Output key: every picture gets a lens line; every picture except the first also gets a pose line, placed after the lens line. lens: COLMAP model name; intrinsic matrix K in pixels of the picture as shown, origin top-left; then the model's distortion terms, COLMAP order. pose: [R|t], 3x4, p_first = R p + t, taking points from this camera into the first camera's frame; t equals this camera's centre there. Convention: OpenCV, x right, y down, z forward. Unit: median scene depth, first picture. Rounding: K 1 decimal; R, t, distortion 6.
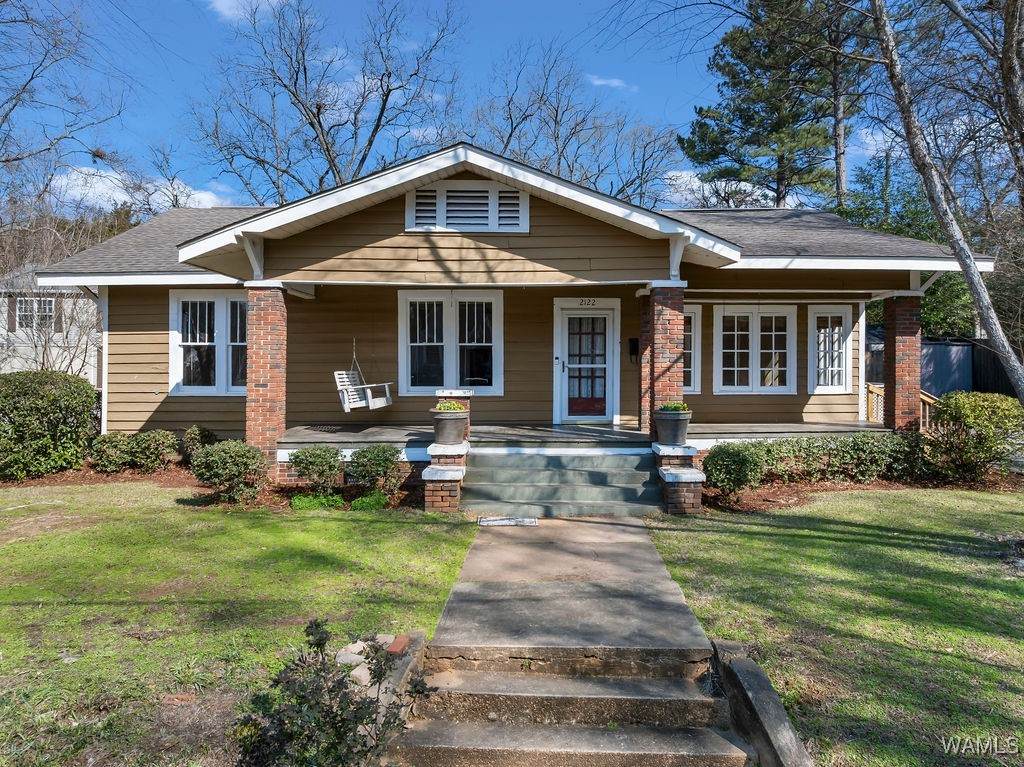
lens RADIAL K [[750.0, 0, 549.7], [0, 750.0, 359.9], [0, 0, 1]] dist [-0.017830, -0.006224]
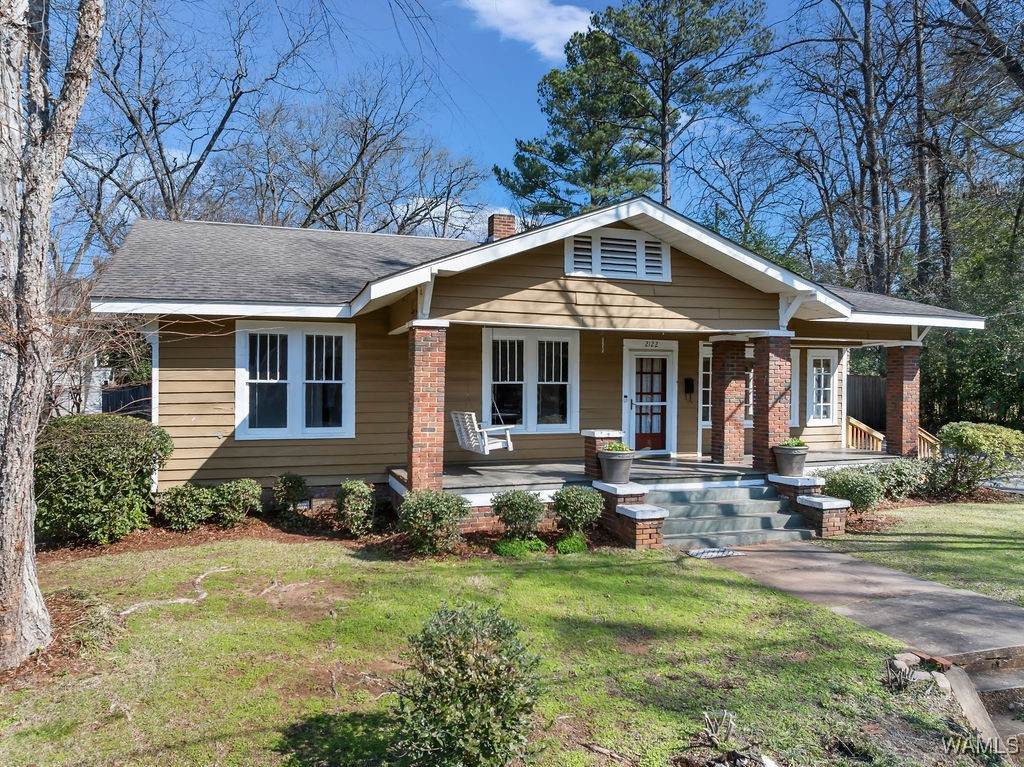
lens RADIAL K [[761.4, 0, 525.7], [0, 761.4, 381.6], [0, 0, 1]] dist [-0.012088, -0.004889]
pose [[0.948192, 0.004852, 0.317660, -0.554244], [-0.004419, 0.999988, -0.002085, -0.024453], [-0.317667, 0.000573, 0.948202, 0.036984]]
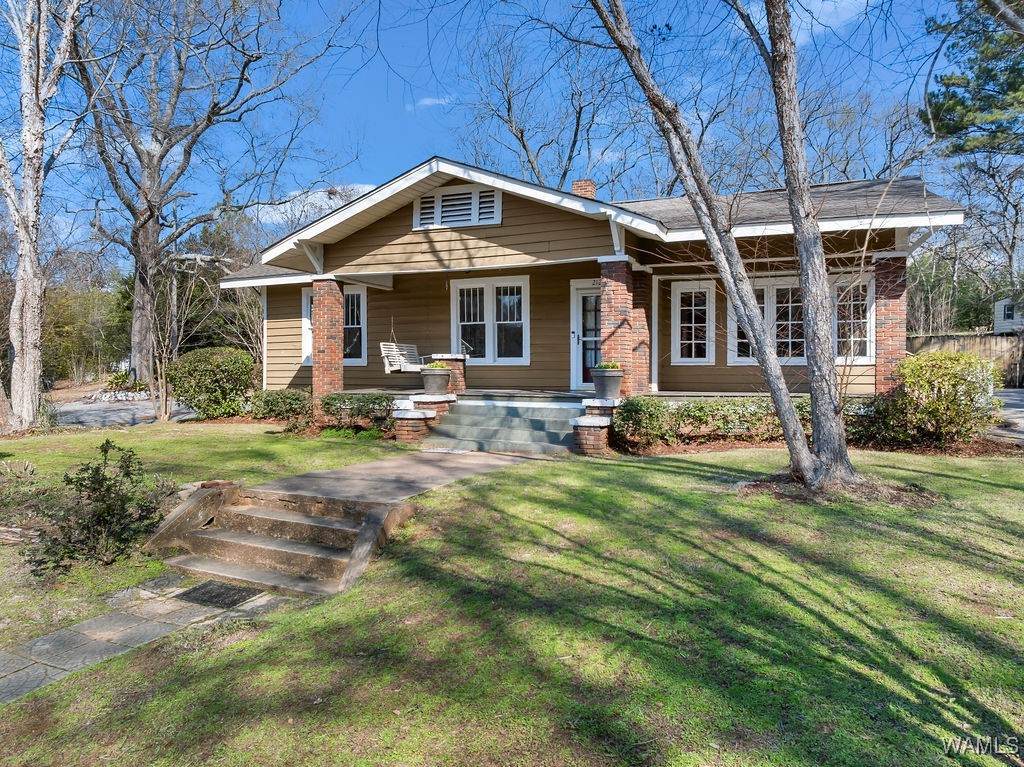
lens RADIAL K [[744.1, 0, 511.4], [0, 744.1, 366.7], [0, 0, 1]] dist [-0.002842, -0.001848]
pose [[0.904976, -0.002402, -0.425456, 0.487813], [0.001318, 0.999995, -0.002843, 0.063472], [0.425460, 0.002012, 0.904975, -0.080534]]
